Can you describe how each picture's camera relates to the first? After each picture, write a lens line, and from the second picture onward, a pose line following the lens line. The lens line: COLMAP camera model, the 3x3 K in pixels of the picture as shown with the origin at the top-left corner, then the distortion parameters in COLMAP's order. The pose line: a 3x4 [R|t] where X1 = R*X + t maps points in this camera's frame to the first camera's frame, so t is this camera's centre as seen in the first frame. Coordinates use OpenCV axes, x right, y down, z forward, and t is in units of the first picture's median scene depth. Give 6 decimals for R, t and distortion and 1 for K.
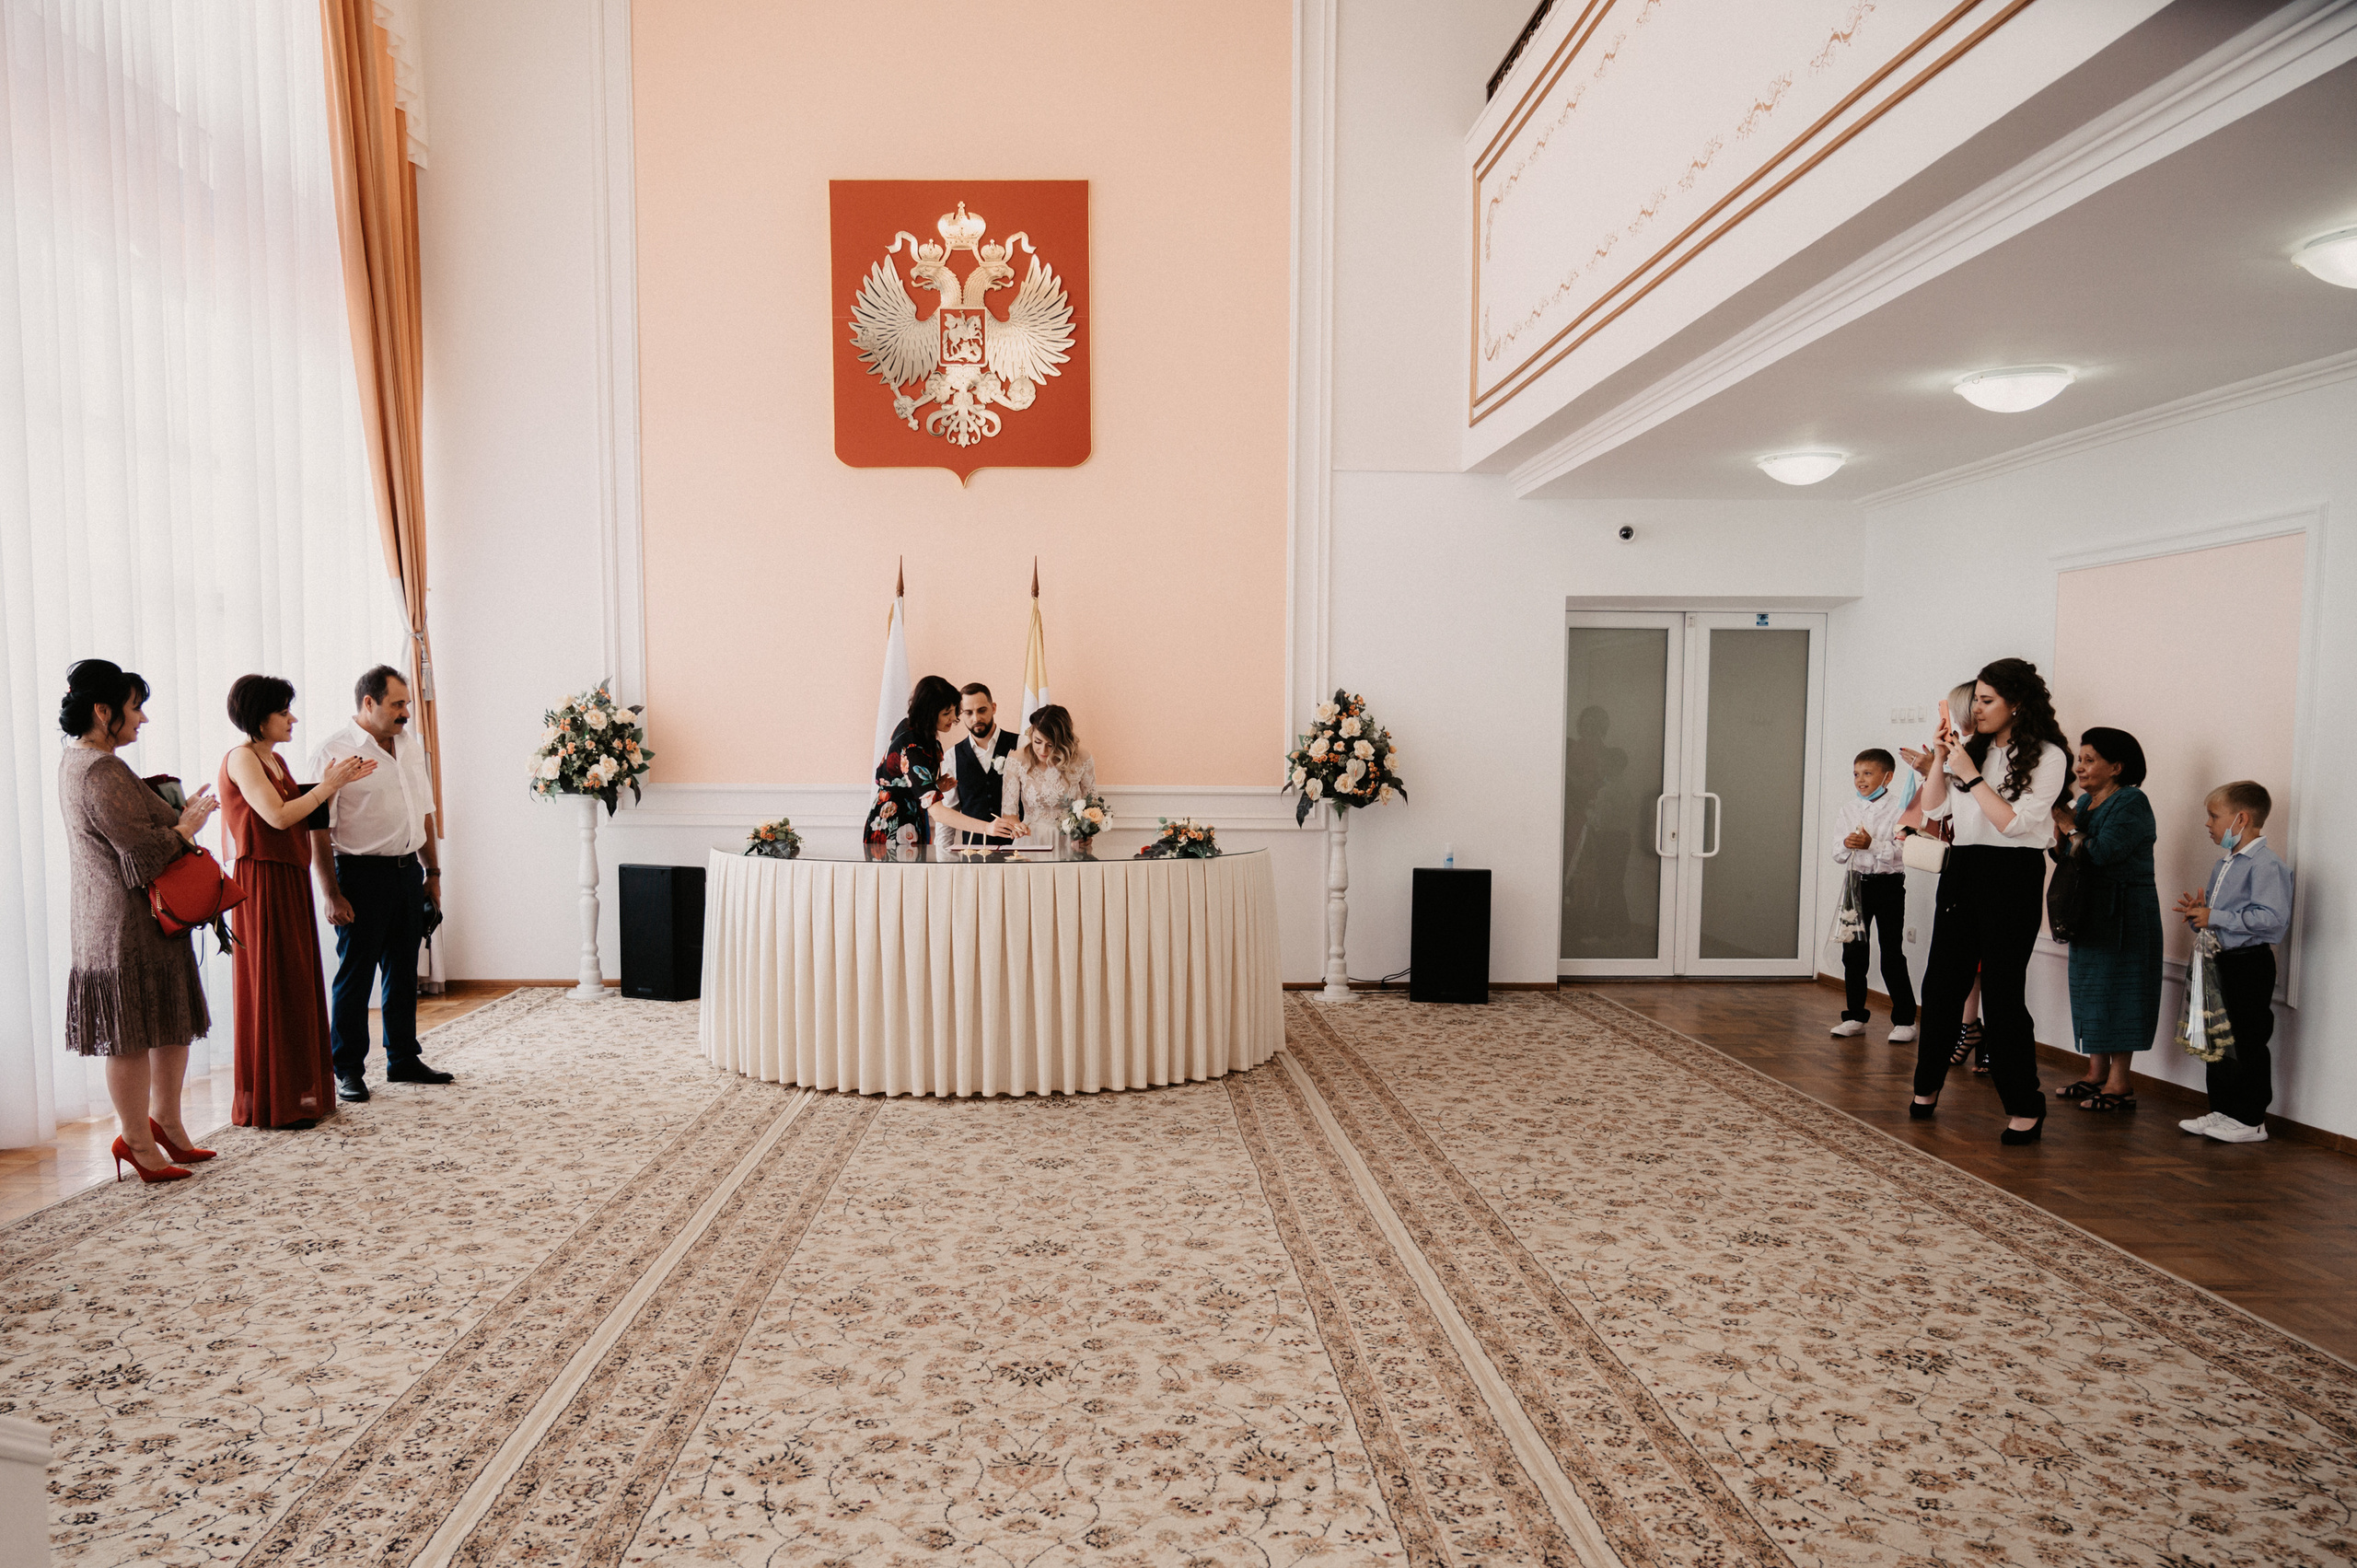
lens RADIAL K [[1795.7, 0, 1113.5], [0, 1795.7, 899.7], [0, 0, 1]] dist [-0.010101, 0.007703]
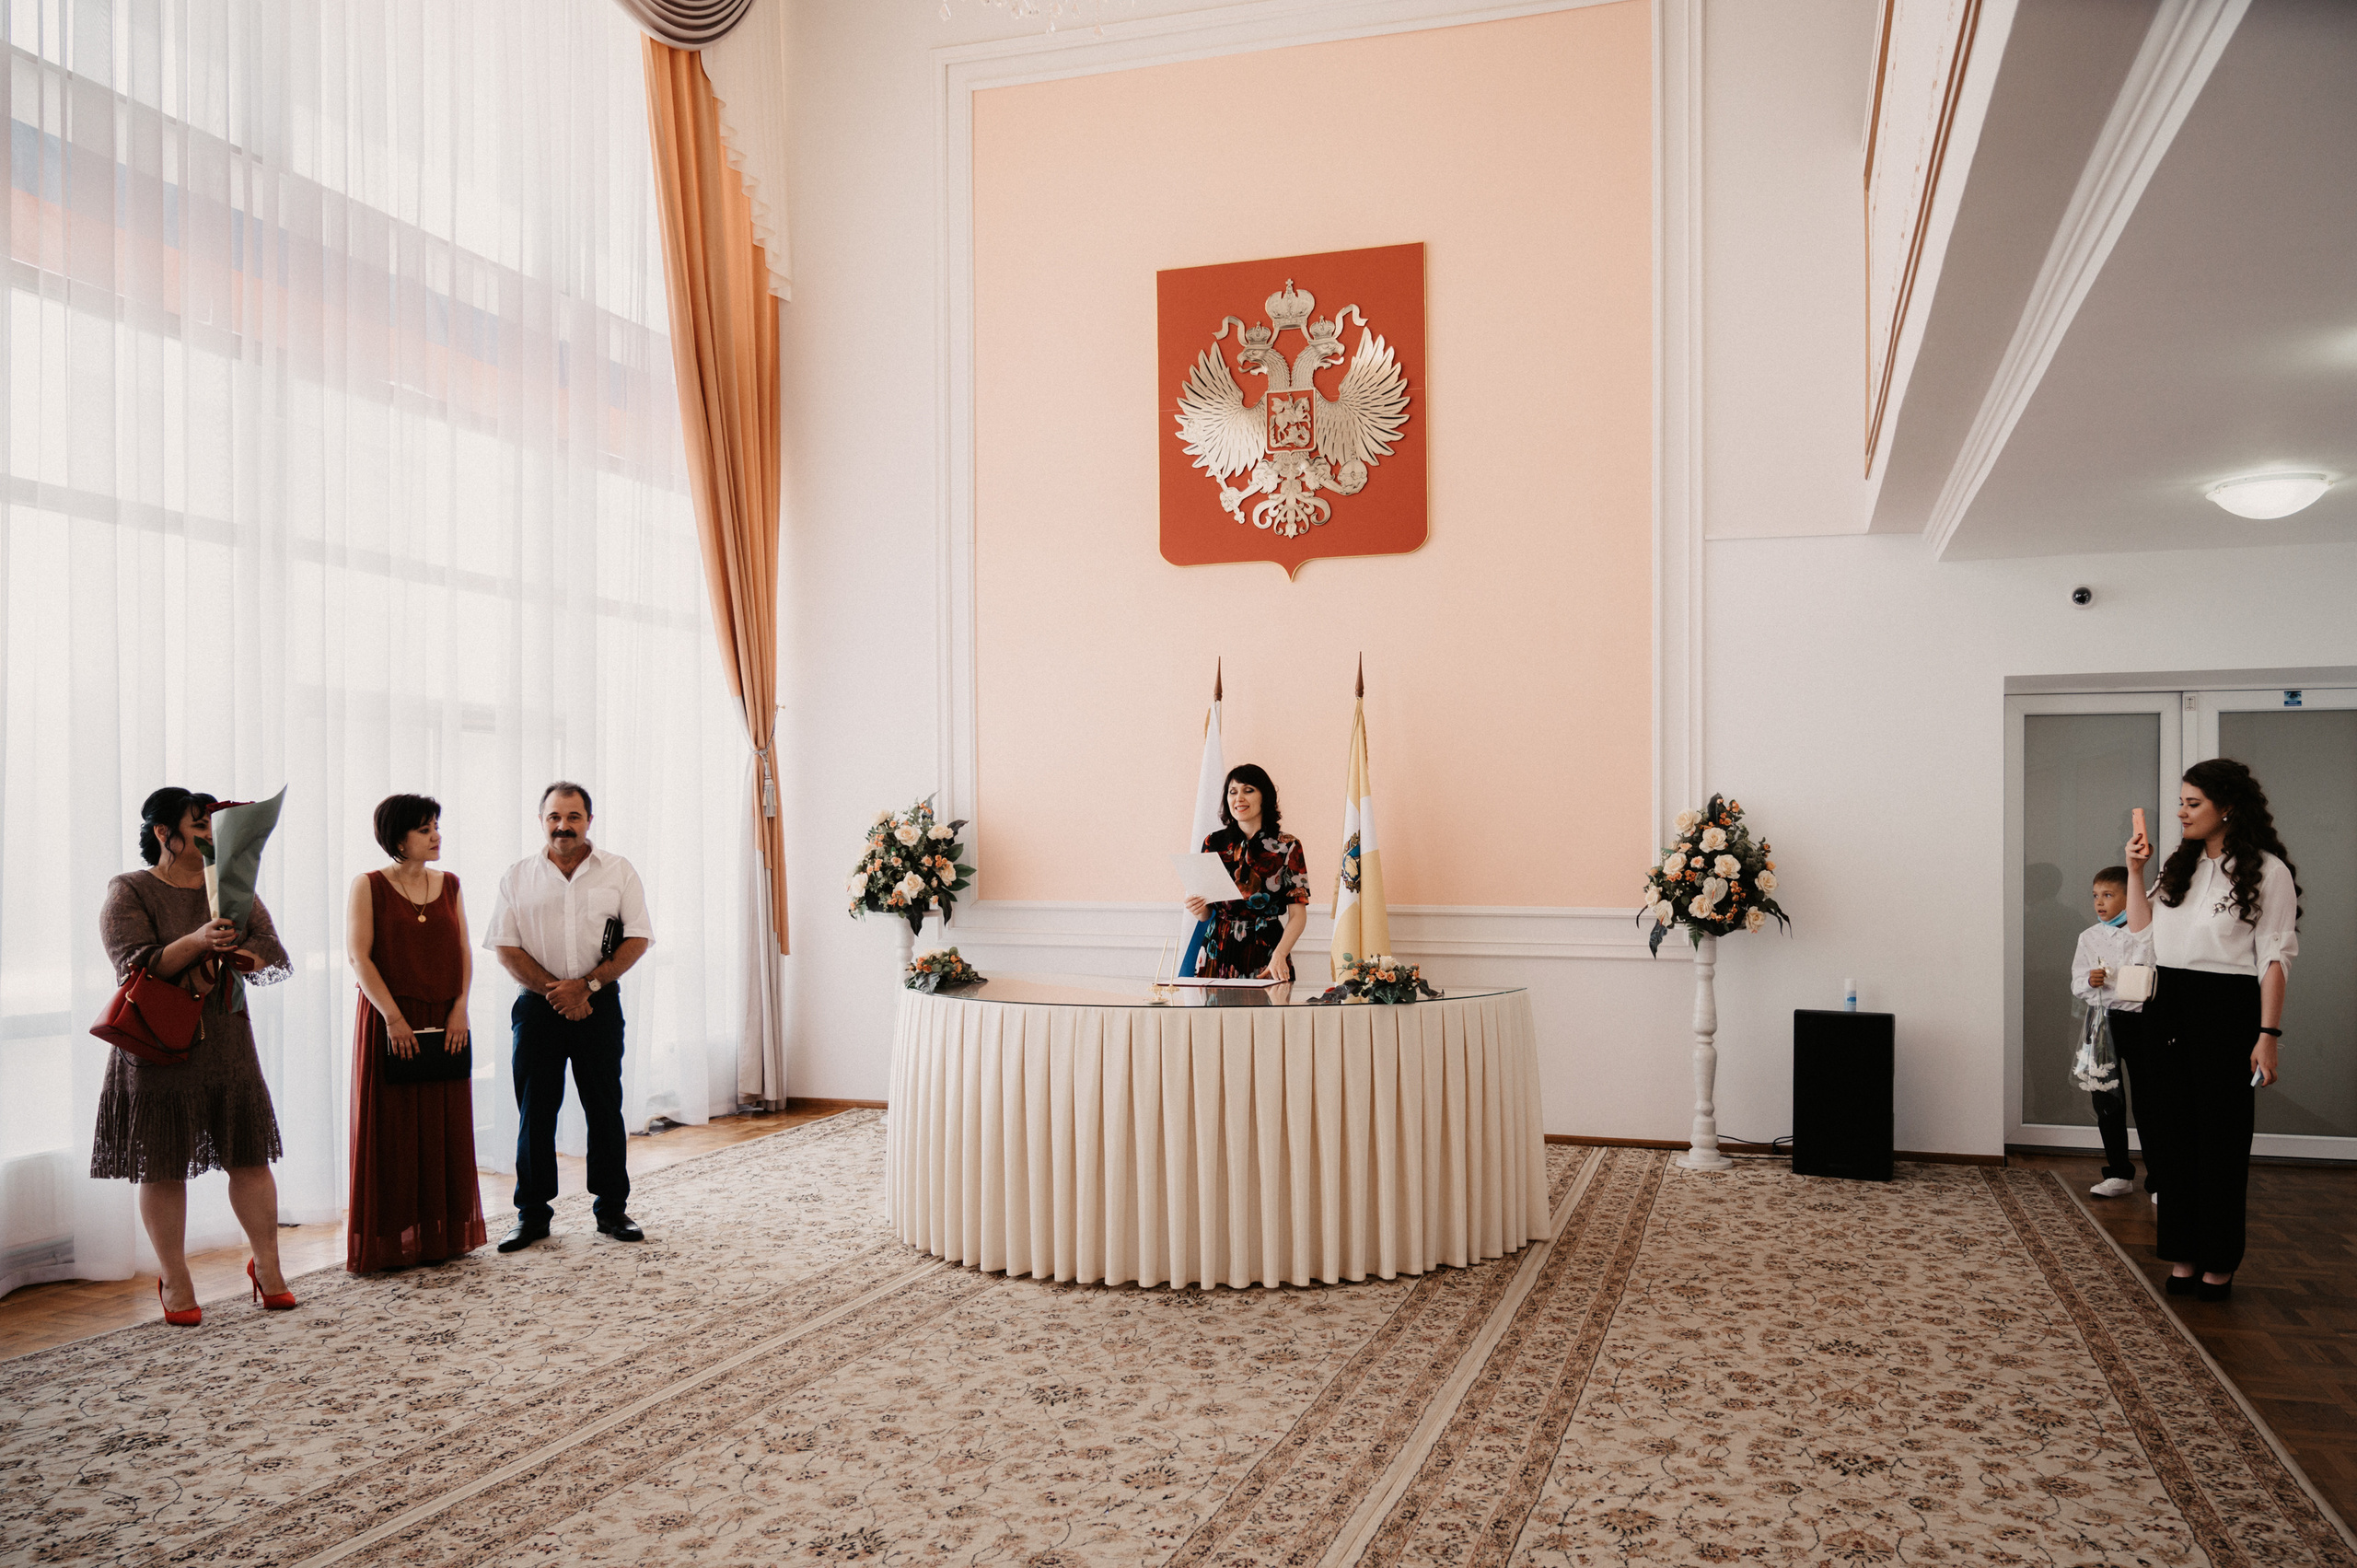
lens RADIAL K [[1719.8, 0, 1282.7], [0, 1719.8, 852.0], [0, 0, 1]] dist [-0.006530, 0.002535]
pose [[0.953602, -0.002872, -0.301057, 0.239954], [-0.021891, 0.996646, -0.078848, -0.029581], [0.300273, 0.081780, 0.950341, 0.233366]]
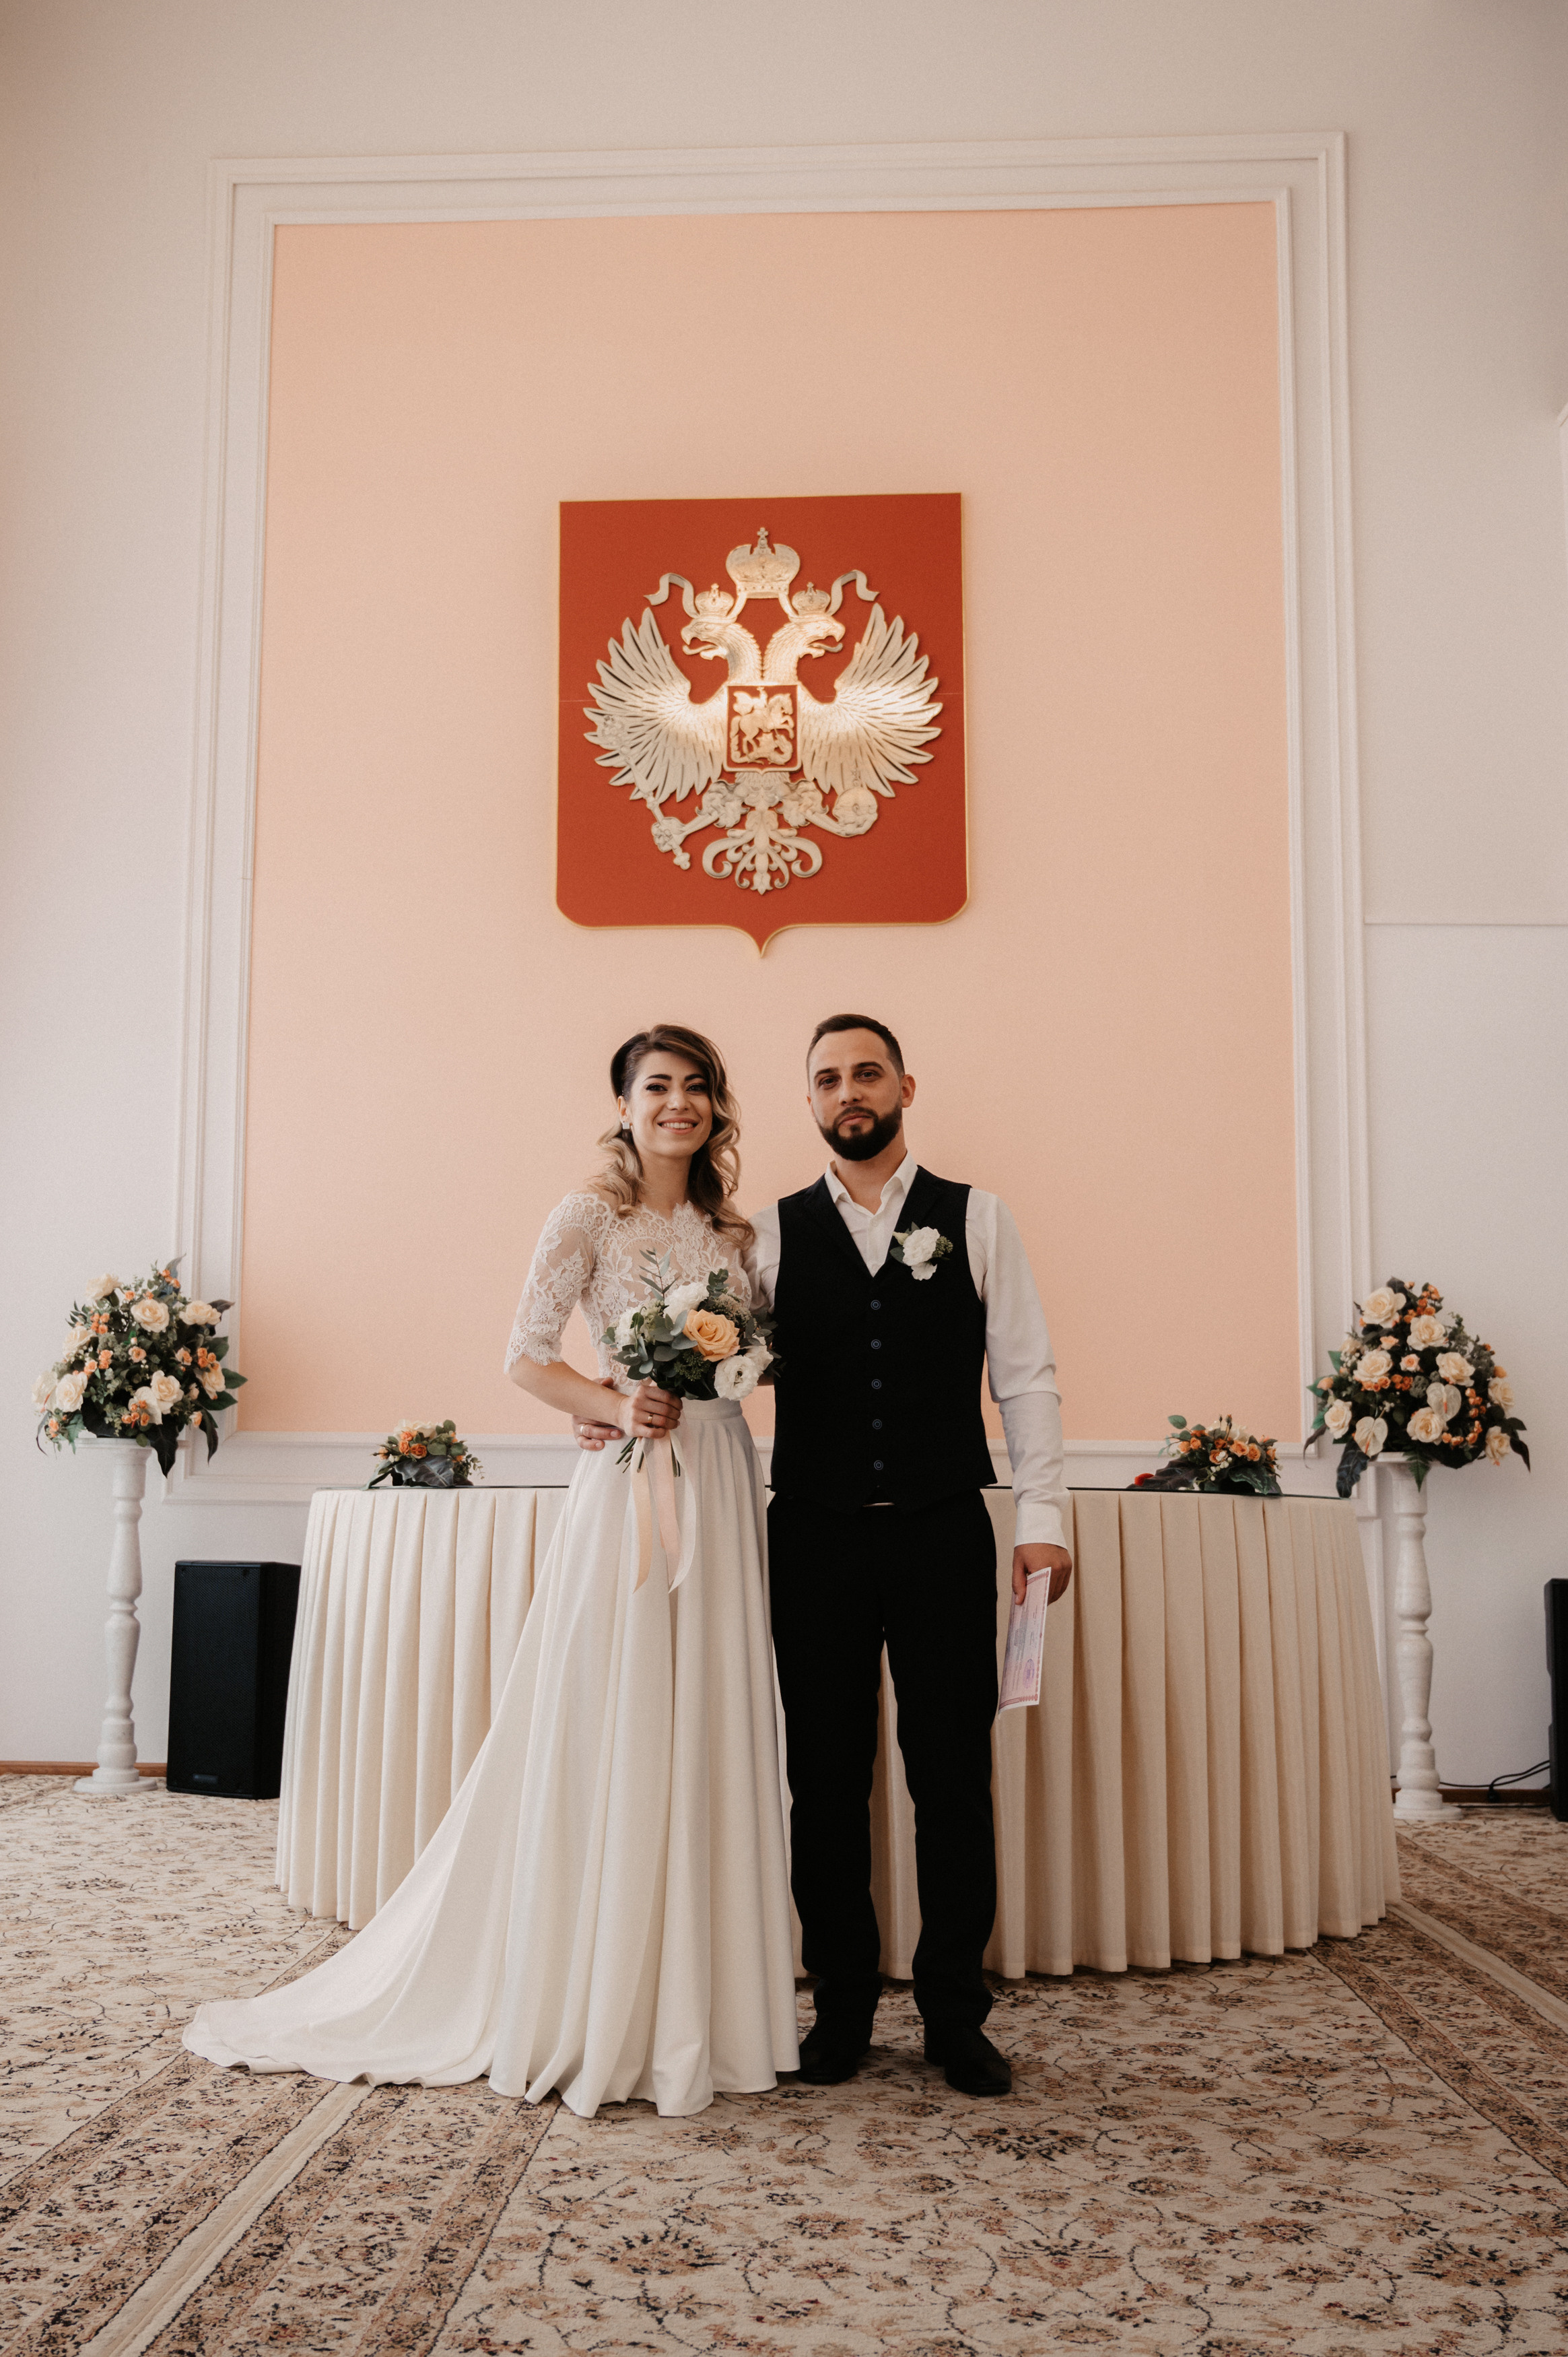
lens RADIAL K [[2224.7, 0, 713.9], [0, 2224.7, 1269.6], [0, 0, 1]] dist [-0.002757, -0.006734]
pose [[0.997156, -0.002051, -0.075335, -0.057047], [-0.013406, 0.978861, -0.204087, 0.044621], [0.074161, 0.204516, 0.976050, 0.367879]]
